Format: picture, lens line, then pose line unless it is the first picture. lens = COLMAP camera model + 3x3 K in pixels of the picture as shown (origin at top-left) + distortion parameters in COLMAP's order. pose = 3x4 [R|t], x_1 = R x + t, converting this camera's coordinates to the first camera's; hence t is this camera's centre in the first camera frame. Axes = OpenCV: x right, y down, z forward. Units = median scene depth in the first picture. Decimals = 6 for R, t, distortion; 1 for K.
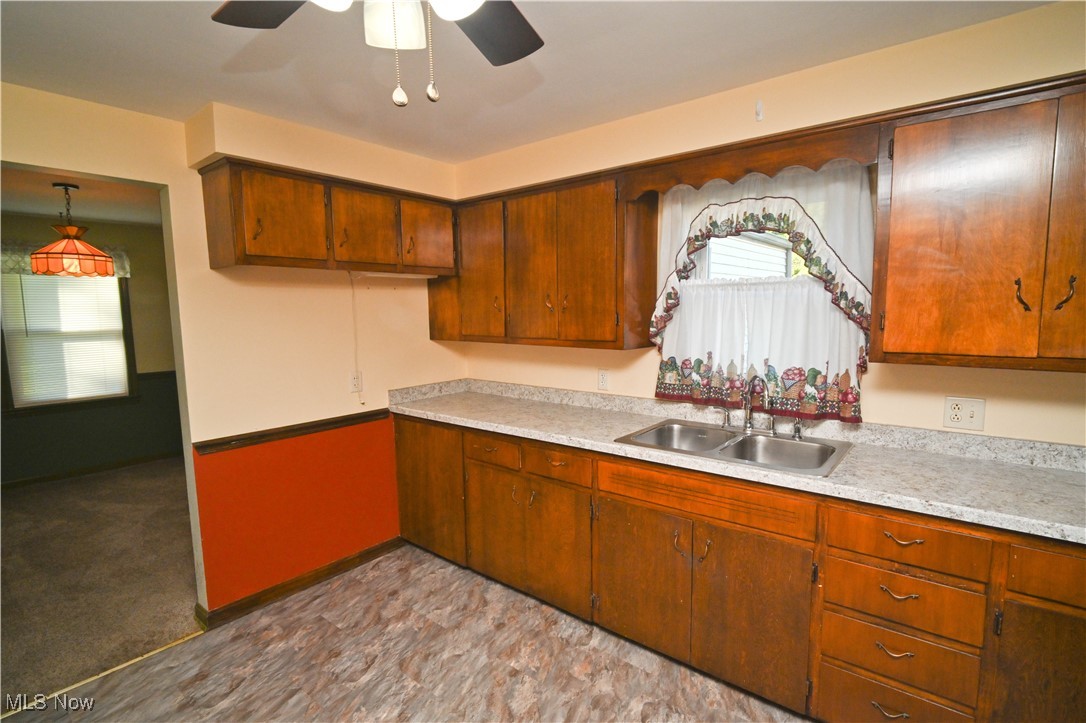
lens RADIAL K [[508.6, 0, 548.5], [0, 508.6, 363.2], [0, 0, 1]] dist [-0.005856, -0.003177]
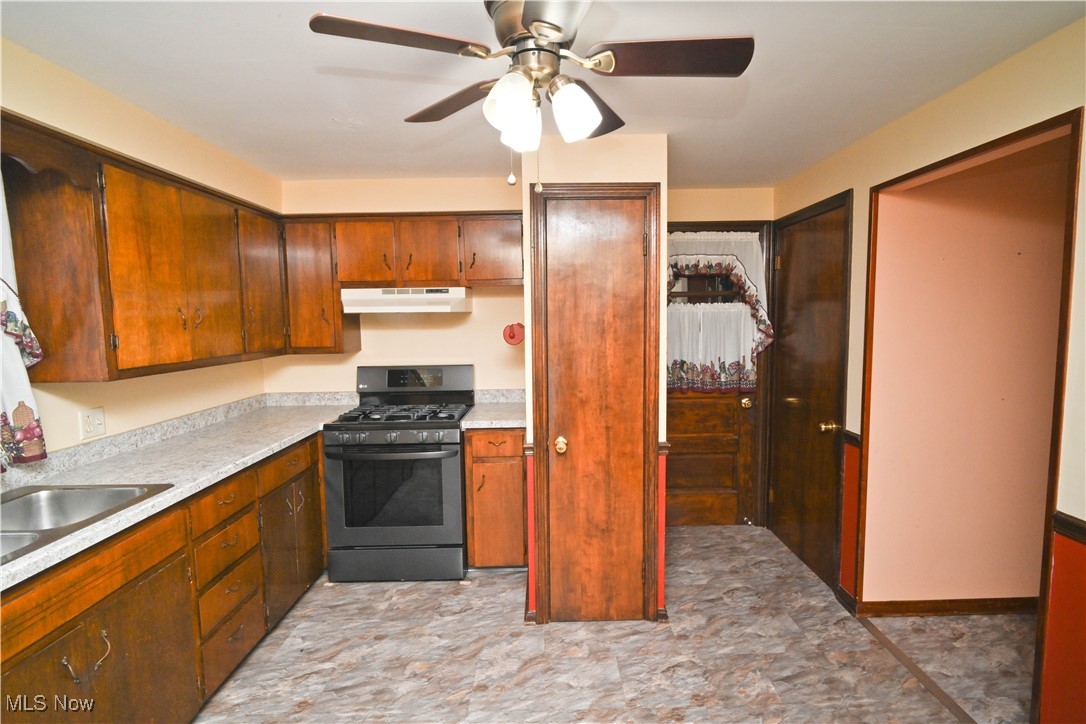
lens RADIAL K [[508.6, 0, 545.9], [0, 508.6, 355.9], [0, 0, 1]] dist [-0.005856, -0.003177]
pose [[-0.629469, -0.043362, 0.775815, -0.586501], [0.098766, 0.985878, 0.135239, -0.086011], [-0.770723, 0.161753, -0.616297, 0.774870]]
